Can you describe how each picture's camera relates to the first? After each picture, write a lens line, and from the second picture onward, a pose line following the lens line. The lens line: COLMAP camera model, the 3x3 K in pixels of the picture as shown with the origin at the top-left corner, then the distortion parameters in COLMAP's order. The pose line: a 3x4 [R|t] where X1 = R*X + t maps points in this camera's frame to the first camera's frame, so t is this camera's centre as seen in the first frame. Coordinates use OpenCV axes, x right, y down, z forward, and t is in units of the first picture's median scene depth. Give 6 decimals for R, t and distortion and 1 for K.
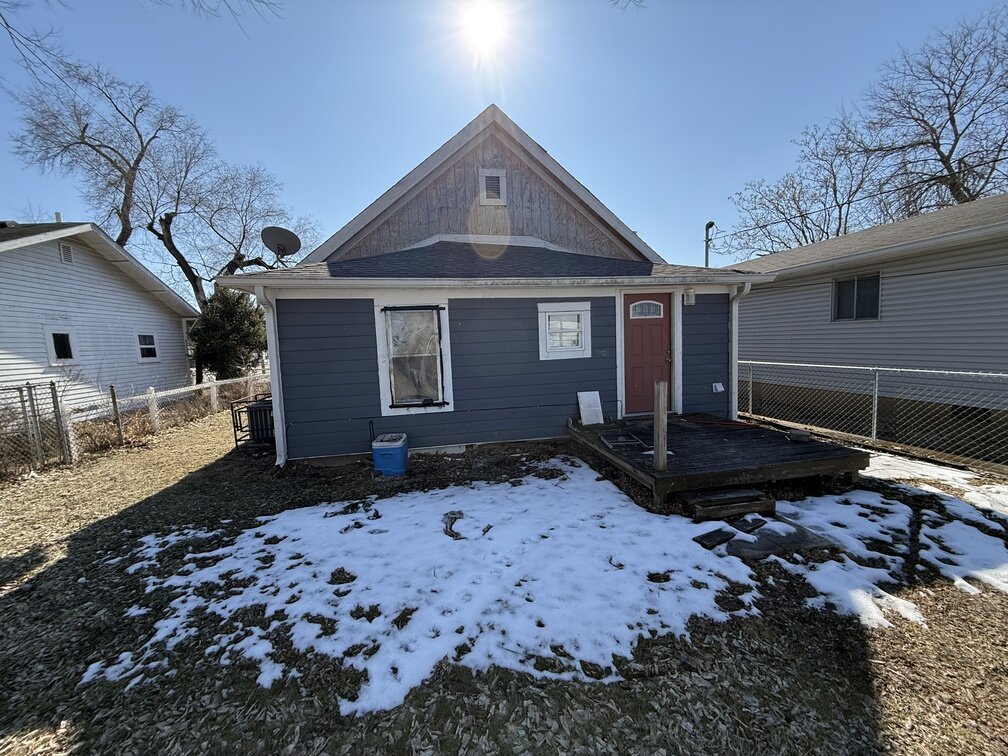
lens RADIAL K [[399.3, 0, 504.0], [0, 399.3, 378.0], [0, 0, 1]] dist [-0.001643, 0.000171]
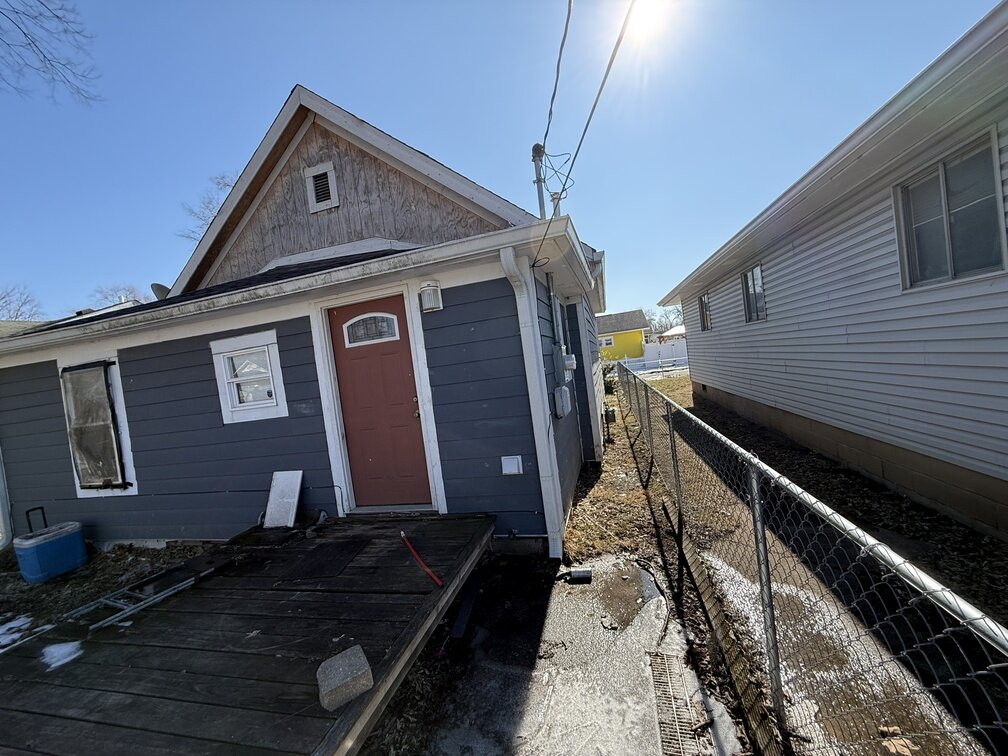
lens RADIAL K [[399.3, 0, 504.0], [0, 399.3, 378.0], [0, 0, 1]] dist [-0.001643, 0.000171]
pose [[0.901727, -0.061273, -0.427942, 0.868687], [0.052206, 0.998094, -0.032903, -0.080264], [0.429142, 0.007329, 0.903207, 0.629745]]
